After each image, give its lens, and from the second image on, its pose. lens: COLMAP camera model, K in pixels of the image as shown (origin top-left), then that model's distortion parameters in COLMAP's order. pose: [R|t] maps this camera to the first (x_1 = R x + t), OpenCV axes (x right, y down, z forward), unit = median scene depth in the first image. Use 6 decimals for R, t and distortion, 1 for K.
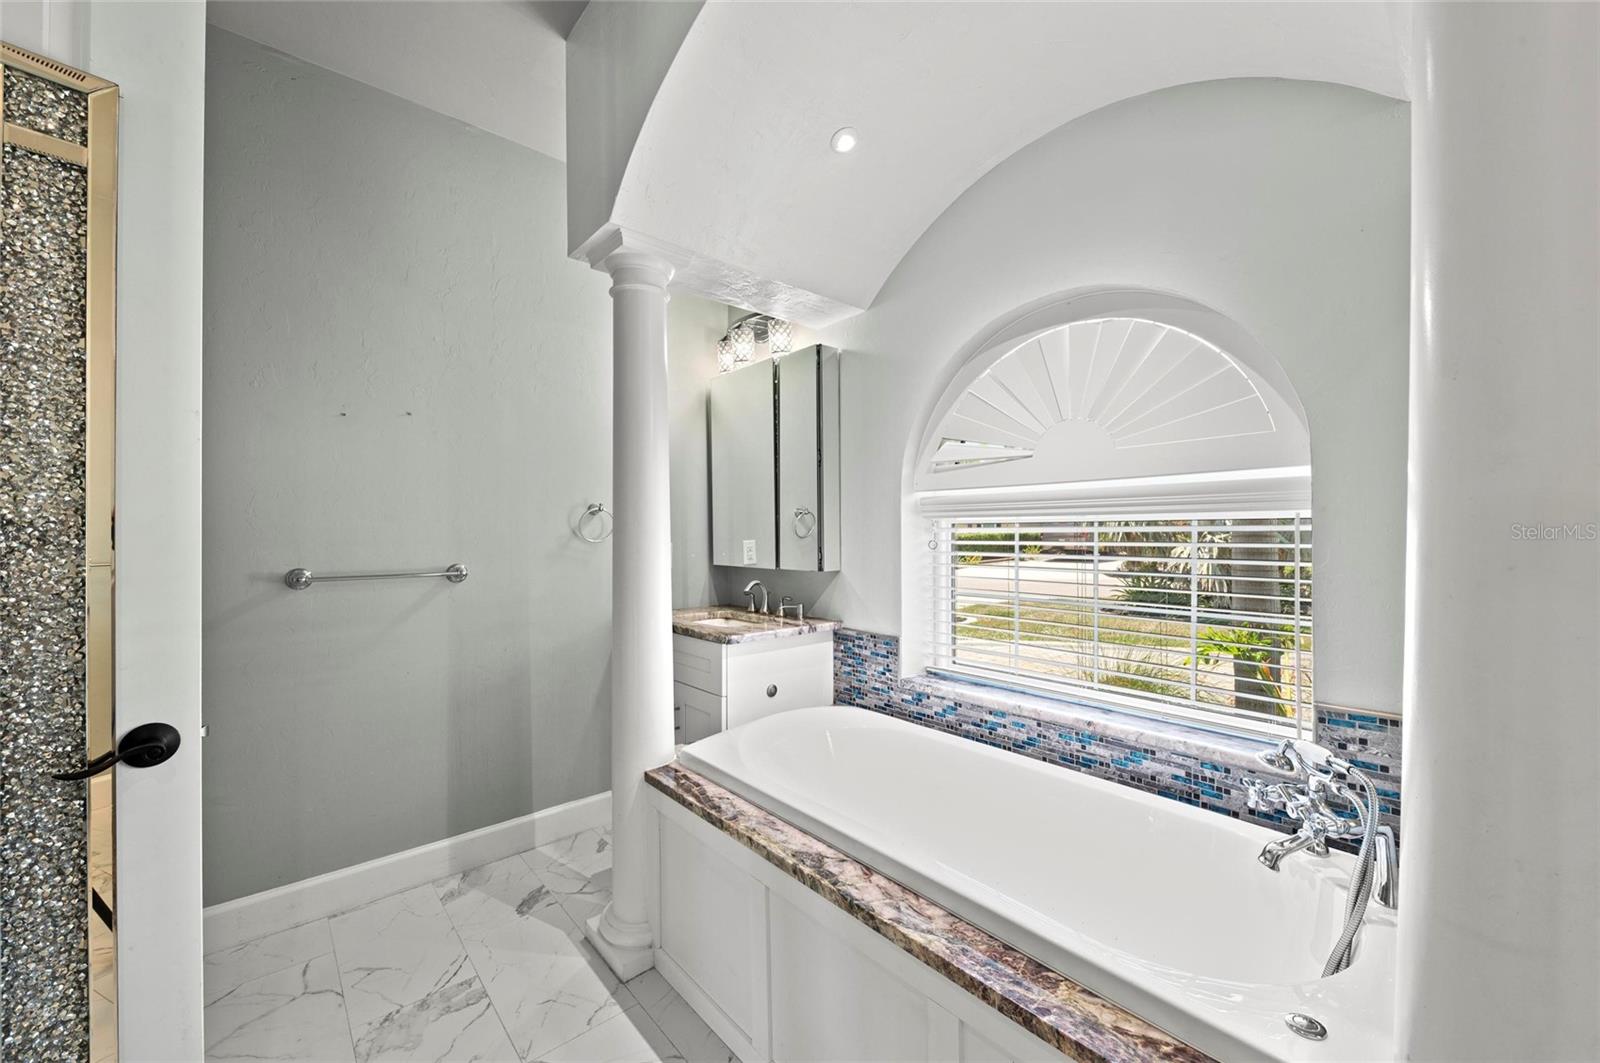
lens RADIAL K [[618.2, 0, 805.4], [0, 618.2, 526.7], [0, 0, 1]] dist [0.012771, 0.000061]
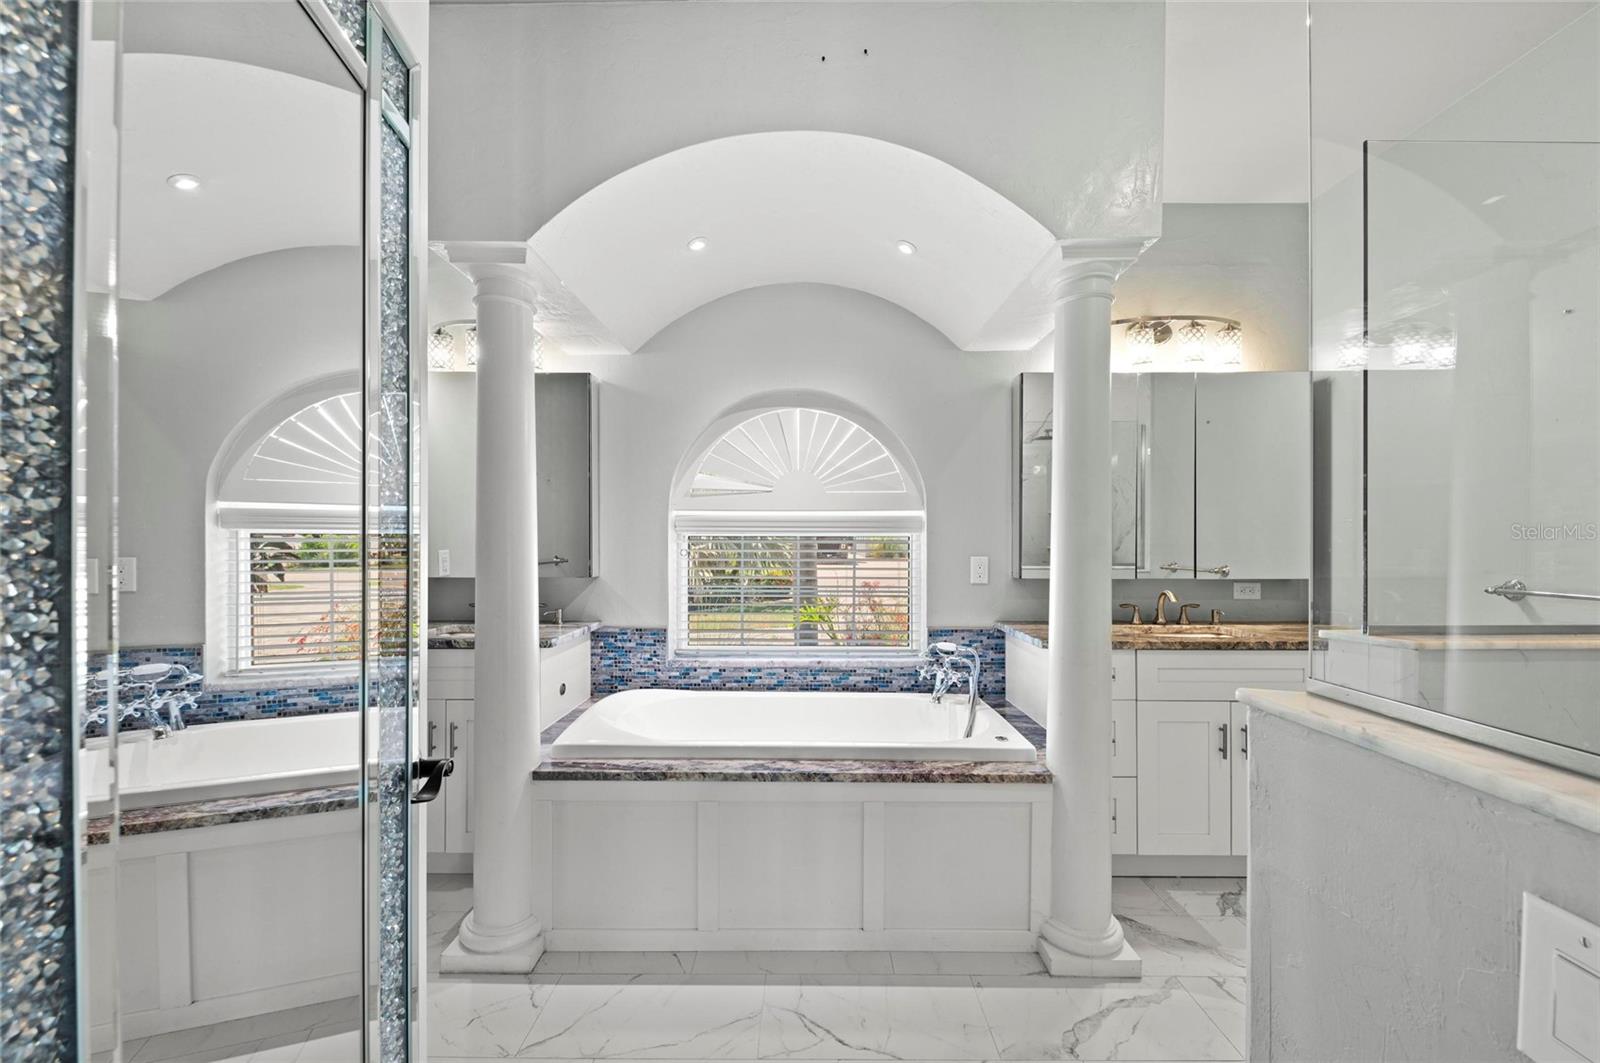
lens RADIAL K [[618.2, 0, 805.4], [0, 618.2, 526.7], [0, 0, 1]] dist [0.012771, 0.000061]
pose [[0.665265, 0.024678, 0.746200, -0.735539], [-0.013906, 0.999690, -0.020663, -0.000443], [-0.746478, 0.003369, 0.665402, -0.038588]]
